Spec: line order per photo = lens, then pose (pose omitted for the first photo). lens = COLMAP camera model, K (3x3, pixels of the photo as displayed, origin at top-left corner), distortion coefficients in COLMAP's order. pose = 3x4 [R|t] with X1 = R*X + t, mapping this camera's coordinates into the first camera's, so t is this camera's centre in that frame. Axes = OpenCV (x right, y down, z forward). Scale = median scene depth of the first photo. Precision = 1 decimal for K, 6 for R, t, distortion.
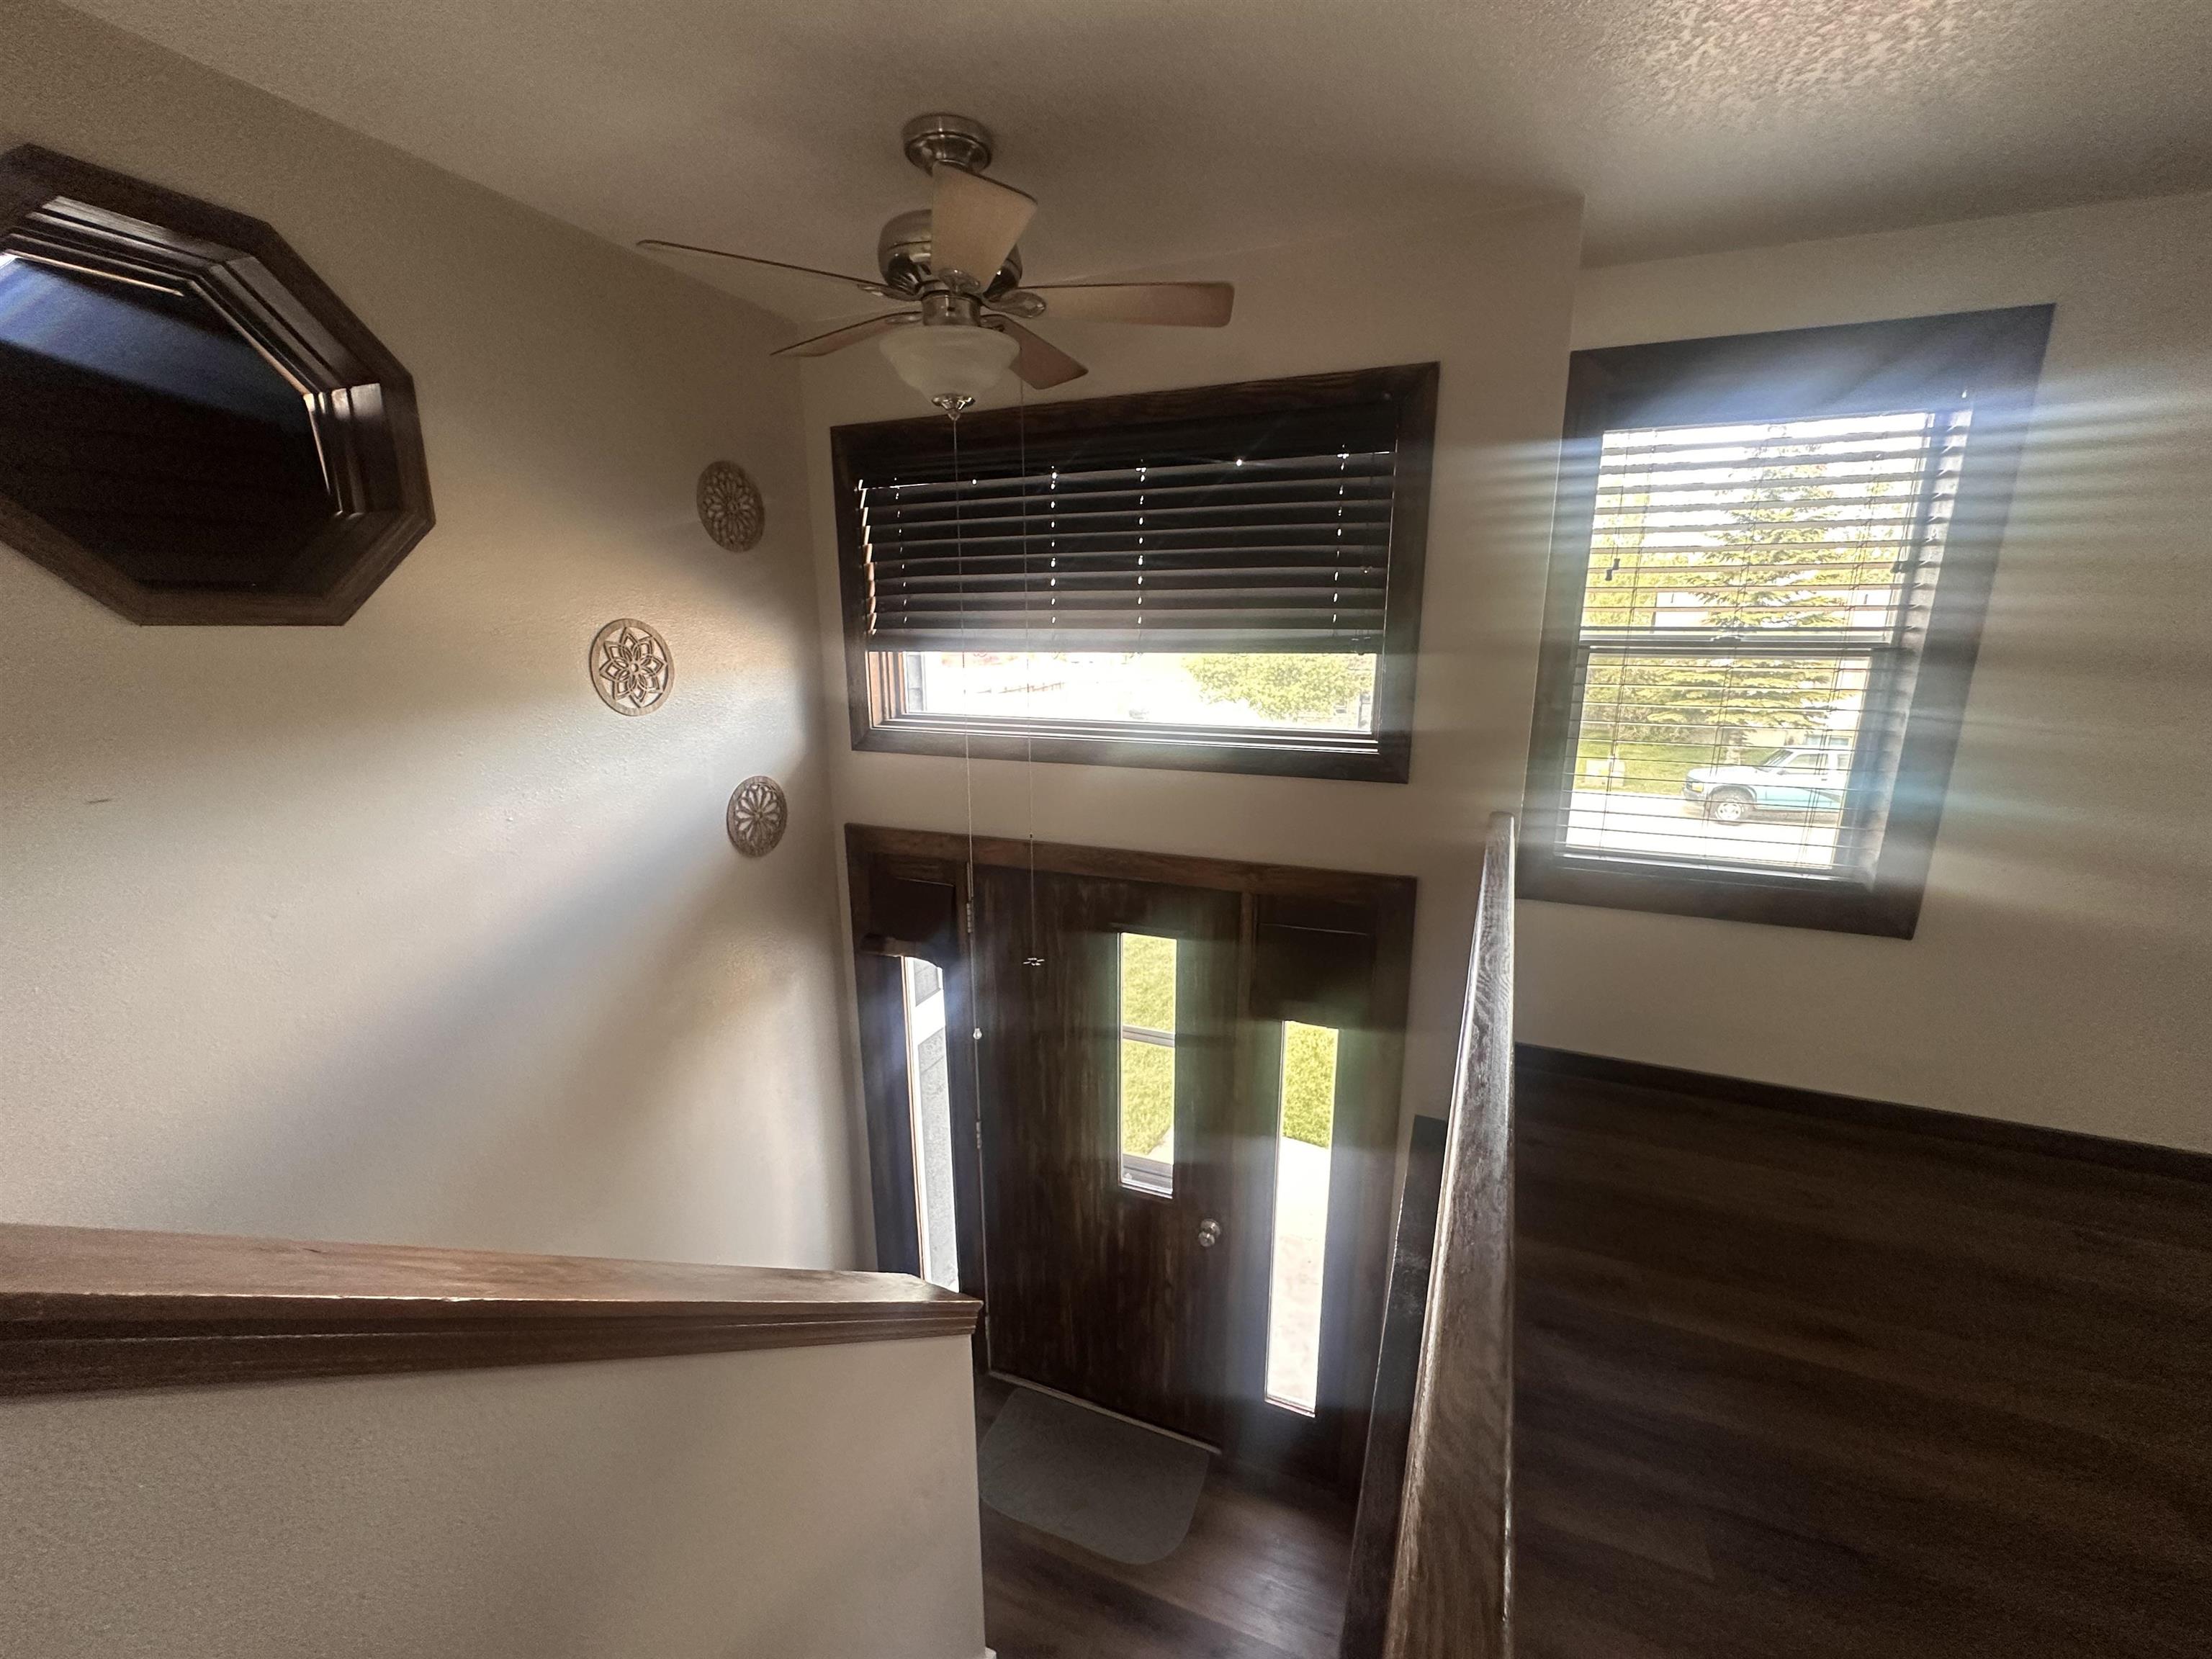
lens RADIAL K [[882.7, 0, 1110.6], [0, 882.7, 828.5], [0, 0, 1]] dist [0.000068, -0.000097]
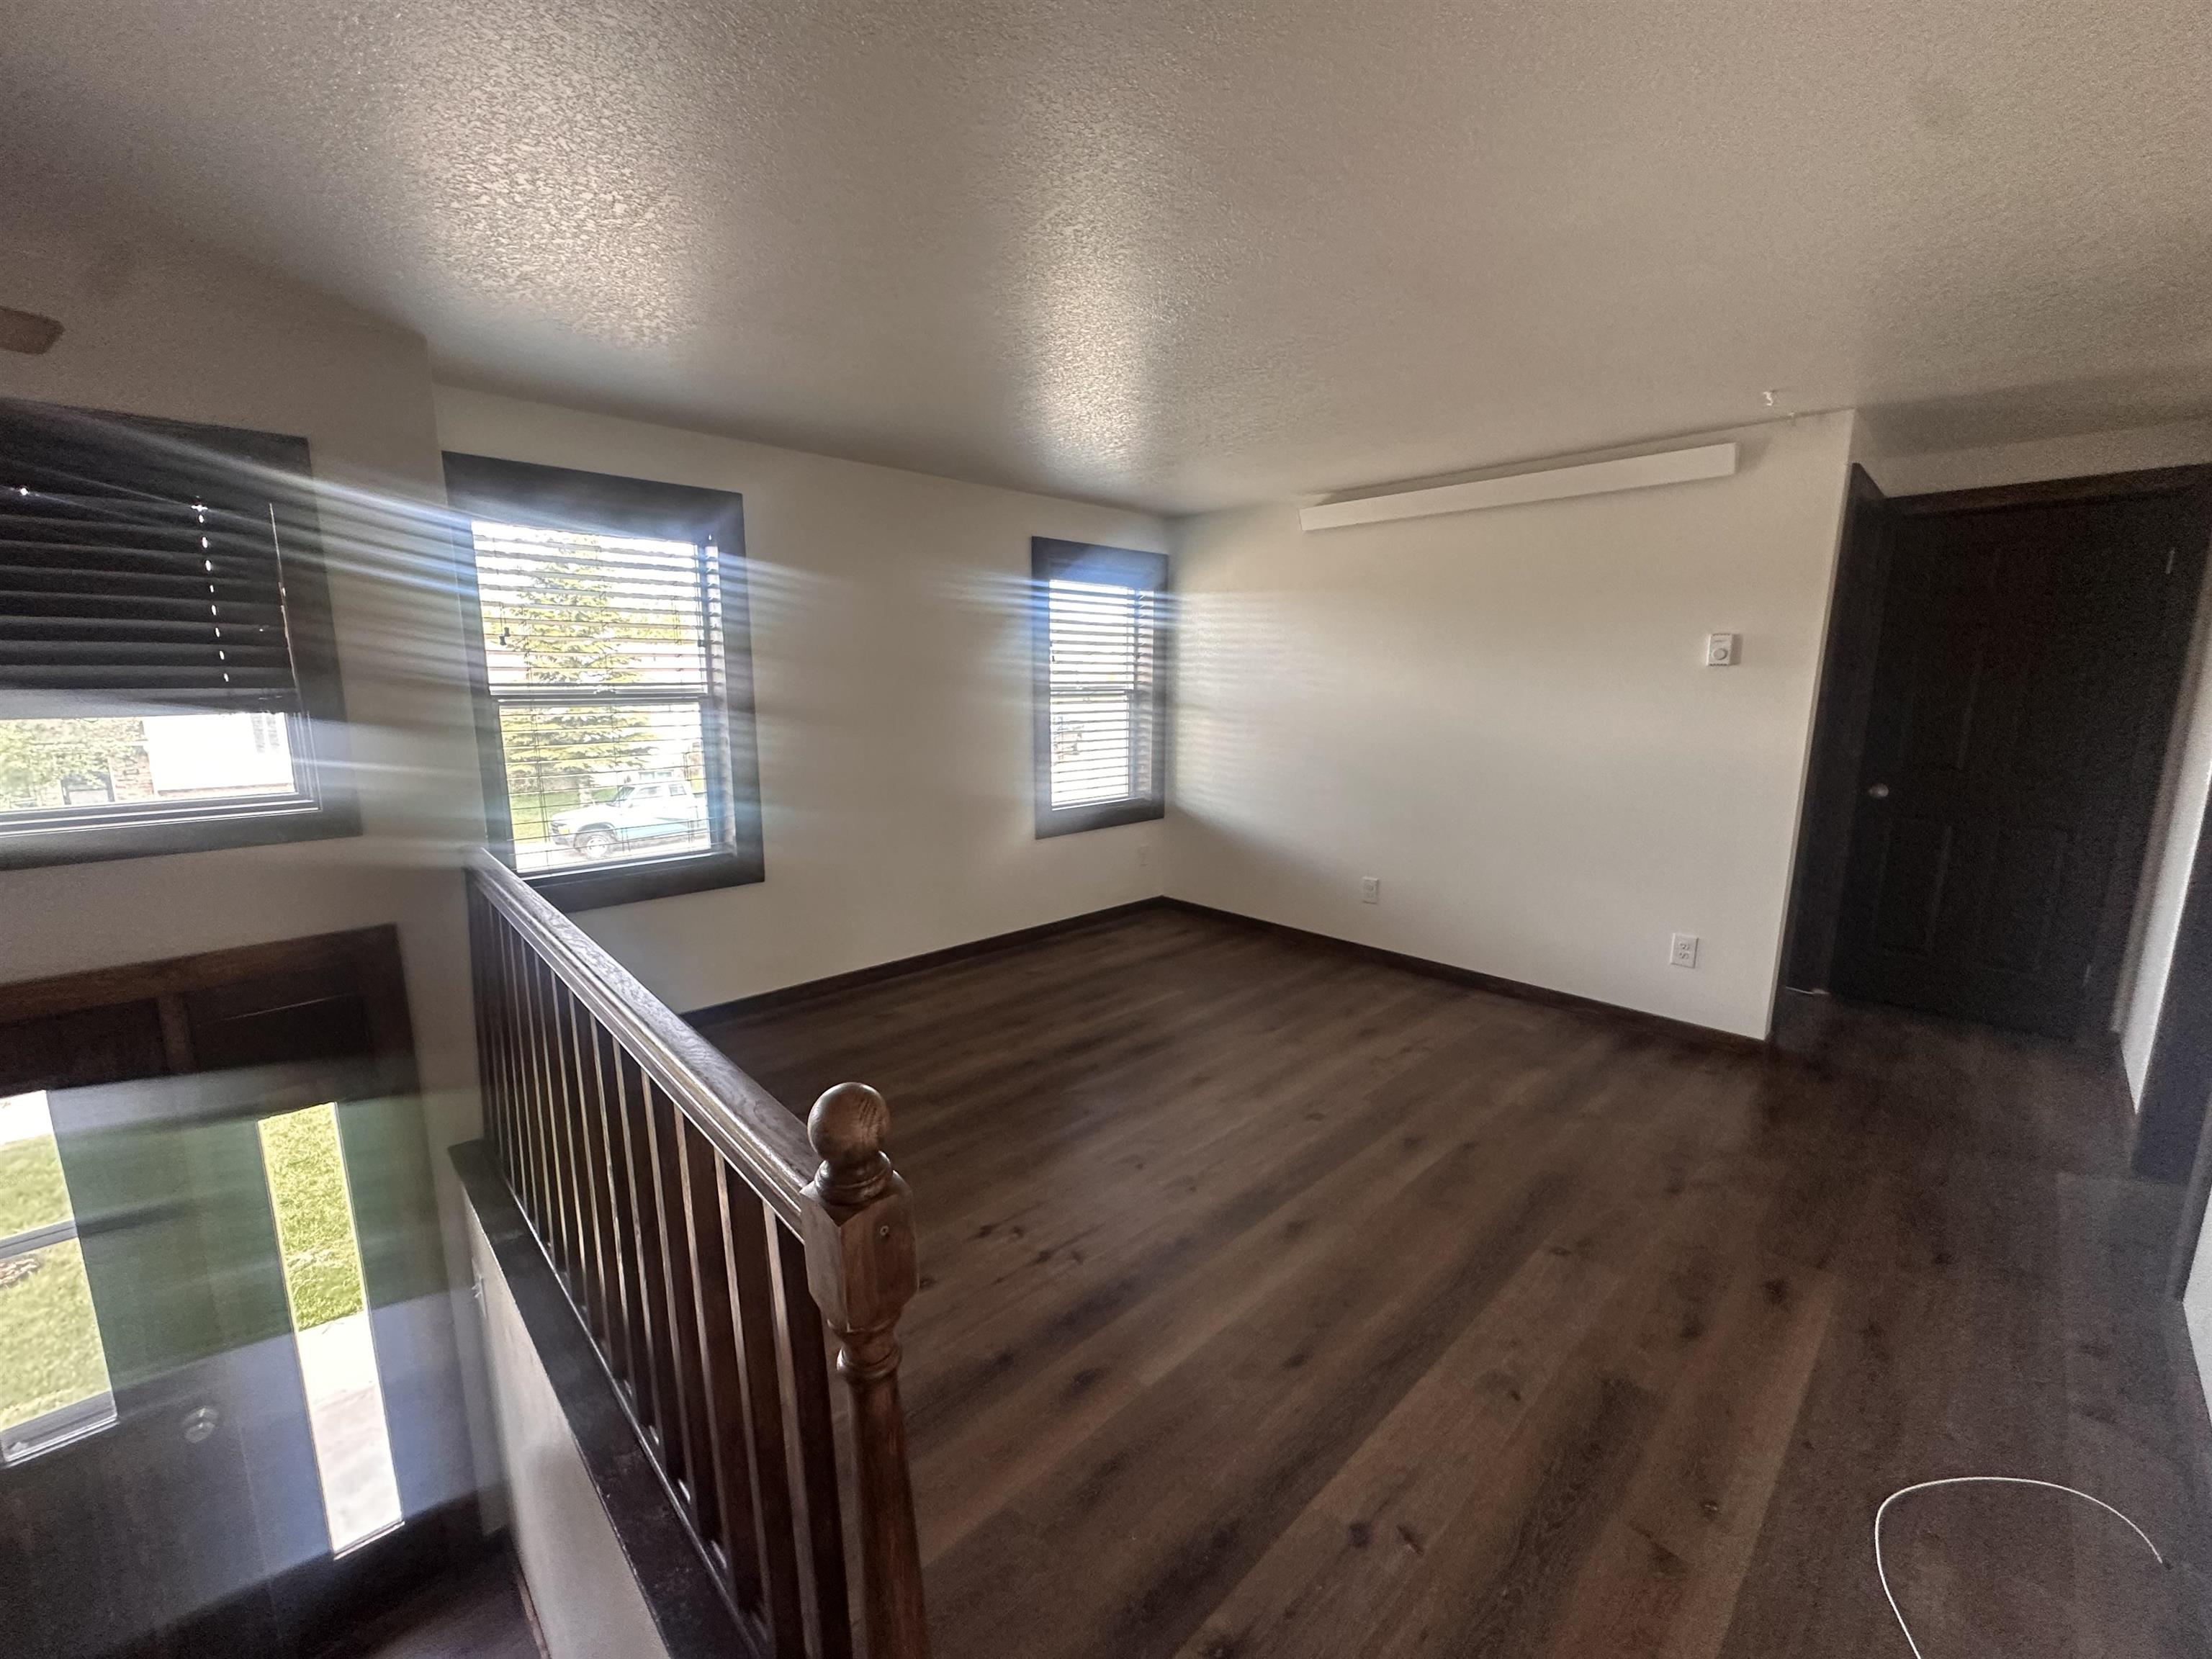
lens RADIAL K [[882.7, 0, 1108.0], [0, 882.7, 831.7], [0, 0, 1]] dist [0.000068, -0.000097]
pose [[0.394974, -0.158406, 0.904933, -0.230674], [0.207482, 0.974954, 0.080104, 0.038797], [-0.894956, 0.156118, 0.417947, -0.189706]]
